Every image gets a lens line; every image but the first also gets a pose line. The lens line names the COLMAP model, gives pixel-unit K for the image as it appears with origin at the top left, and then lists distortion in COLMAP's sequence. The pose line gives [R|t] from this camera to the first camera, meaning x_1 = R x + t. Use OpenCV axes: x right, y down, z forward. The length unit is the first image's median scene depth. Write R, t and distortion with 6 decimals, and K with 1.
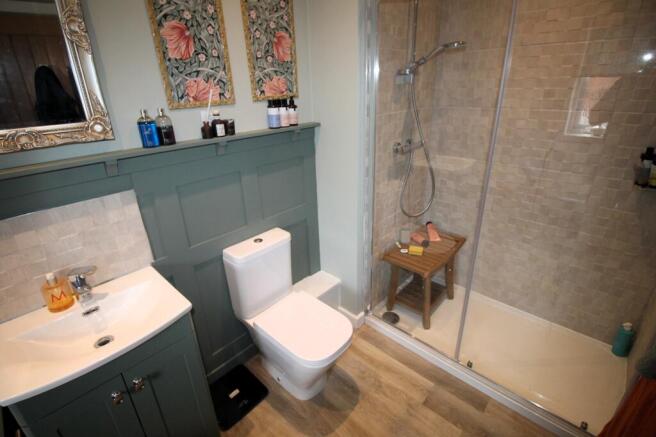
lens RADIAL K [[311.8, 0, 327.1], [0, 311.8, 208.0], [0, 0, 1]] dist [-0.000075, -0.015363]
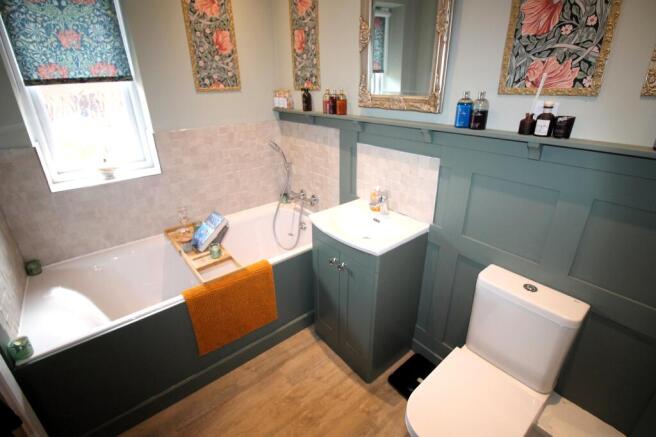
lens RADIAL K [[311.8, 0, 327.1], [0, 311.8, 208.0], [0, 0, 1]] dist [-0.000075, -0.015363]
pose [[-0.147830, 0.409788, -0.900122, 0.523905], [-0.341859, 0.832851, 0.435307, -0.251261], [0.928051, 0.372066, 0.016969, 0.610844]]
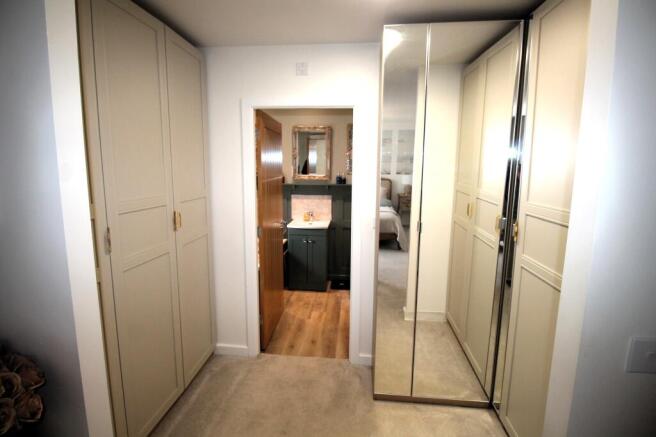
lens RADIAL K [[311.8, 0, 327.1], [0, 311.8, 208.0], [0, 0, 1]] dist [-0.000075, -0.015363]
pose [[0.598071, 0.144334, -0.788339, 1.839367], [-0.321242, 0.944346, -0.070812, 0.289597], [0.734244, 0.295598, 0.611152, -0.943767]]
